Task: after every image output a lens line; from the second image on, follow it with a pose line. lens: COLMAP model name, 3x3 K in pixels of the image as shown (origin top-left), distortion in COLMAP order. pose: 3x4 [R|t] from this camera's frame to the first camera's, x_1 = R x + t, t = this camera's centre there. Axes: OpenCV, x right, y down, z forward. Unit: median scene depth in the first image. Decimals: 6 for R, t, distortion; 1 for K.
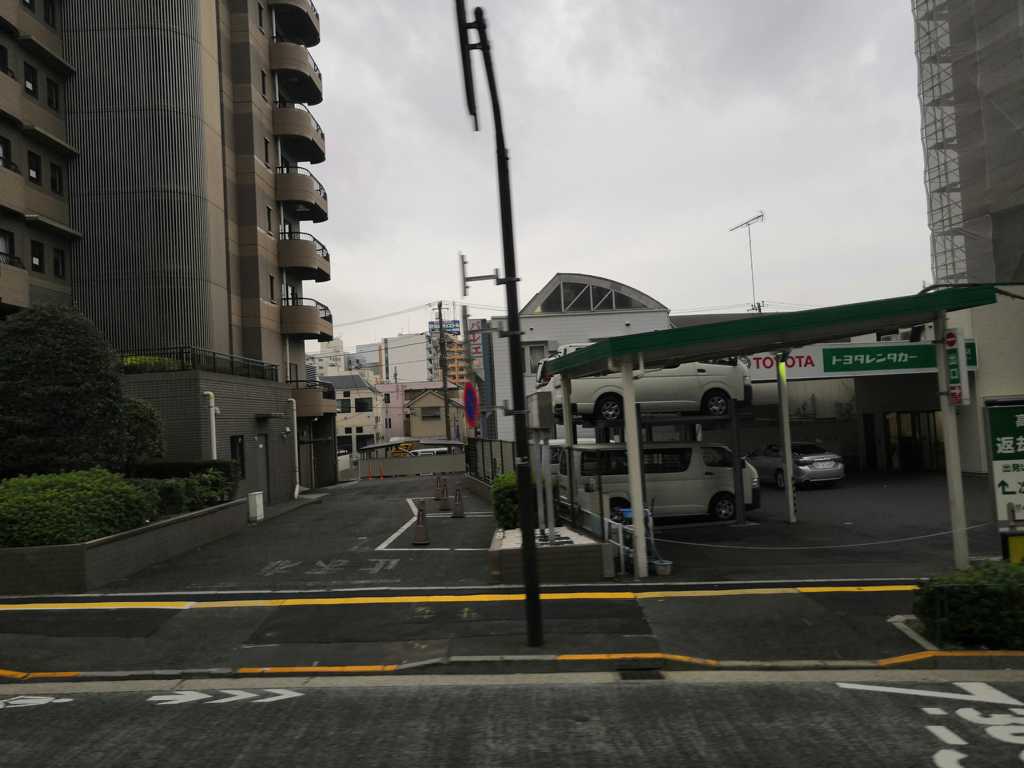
lens RADIAL K [[797.0, 0, 509.8], [0, 797.0, 383.9], [0, 0, 1]] dist [0.062505, -0.000176]
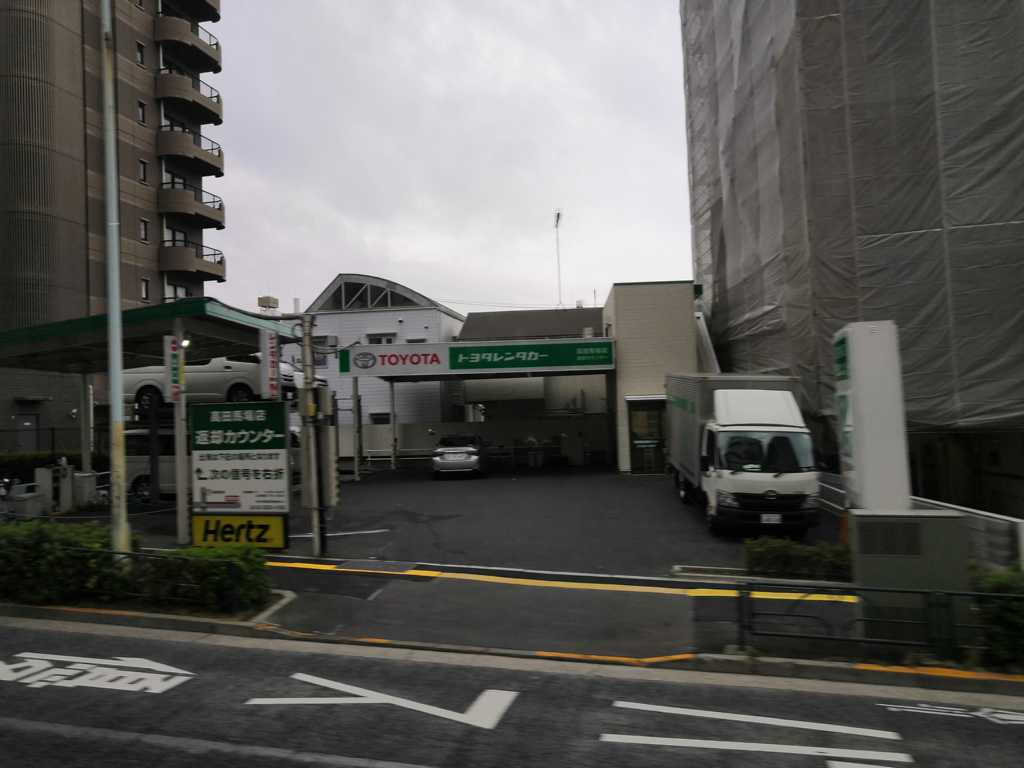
lens RADIAL K [[797.0, 0, 510.1], [0, 797.0, 386.8], [0, 0, 1]] dist [0.062505, -0.000176]
pose [[0.965929, 0.018678, -0.258131, 0.731580], [-0.013387, 0.999663, 0.022239, -0.015699], [0.258459, -0.018025, 0.965854, 0.004517]]
